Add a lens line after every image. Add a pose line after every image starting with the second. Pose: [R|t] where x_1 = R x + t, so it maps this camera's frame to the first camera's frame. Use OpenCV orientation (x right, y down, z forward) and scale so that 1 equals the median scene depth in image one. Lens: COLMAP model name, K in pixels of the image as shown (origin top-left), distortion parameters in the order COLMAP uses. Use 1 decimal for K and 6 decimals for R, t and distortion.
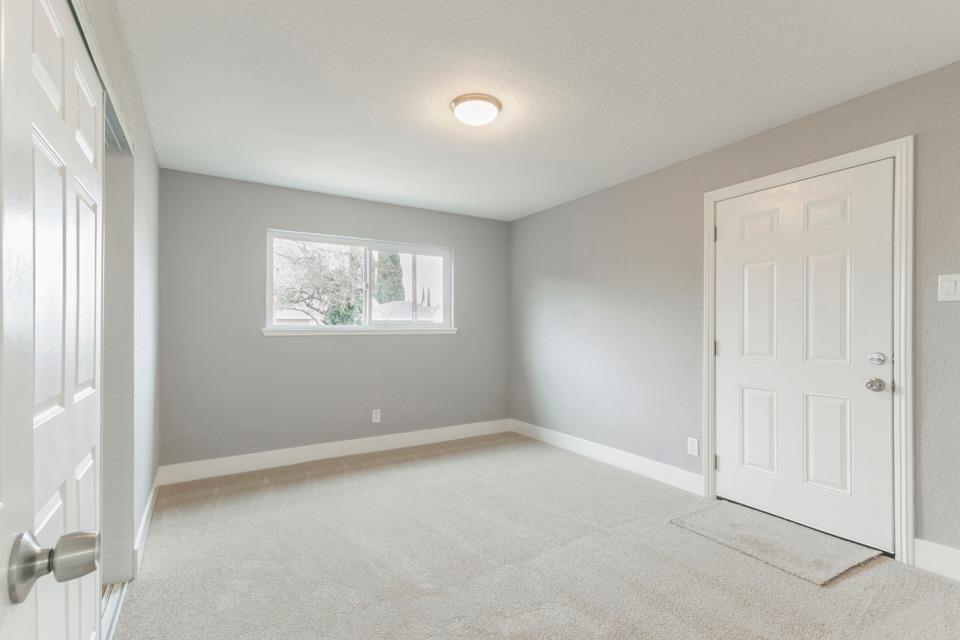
lens RADIAL K [[443.6, 0, 484.0], [0, 443.6, 324.5], [0, 0, 1]] dist [0.010324, 0.000106]
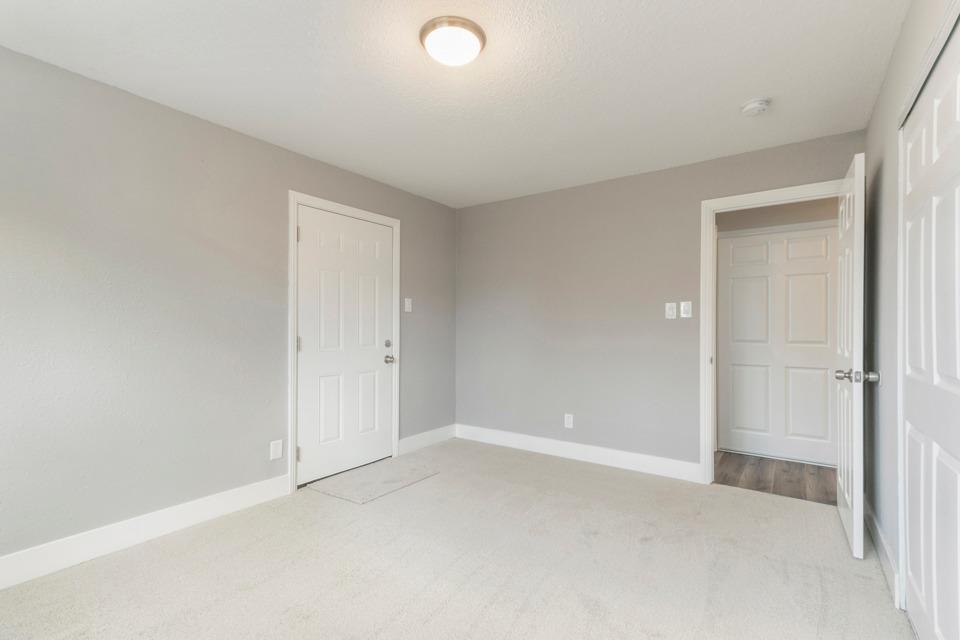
lens RADIAL K [[443.6, 0, 484.0], [0, 443.6, 324.5], [0, 0, 1]] dist [0.010324, 0.000106]
pose [[-0.394073, 0.003512, 0.919072, -0.610305], [-0.008847, 0.999932, -0.007614, 0.011058], [-0.919037, -0.011132, -0.394015, 1.019662]]
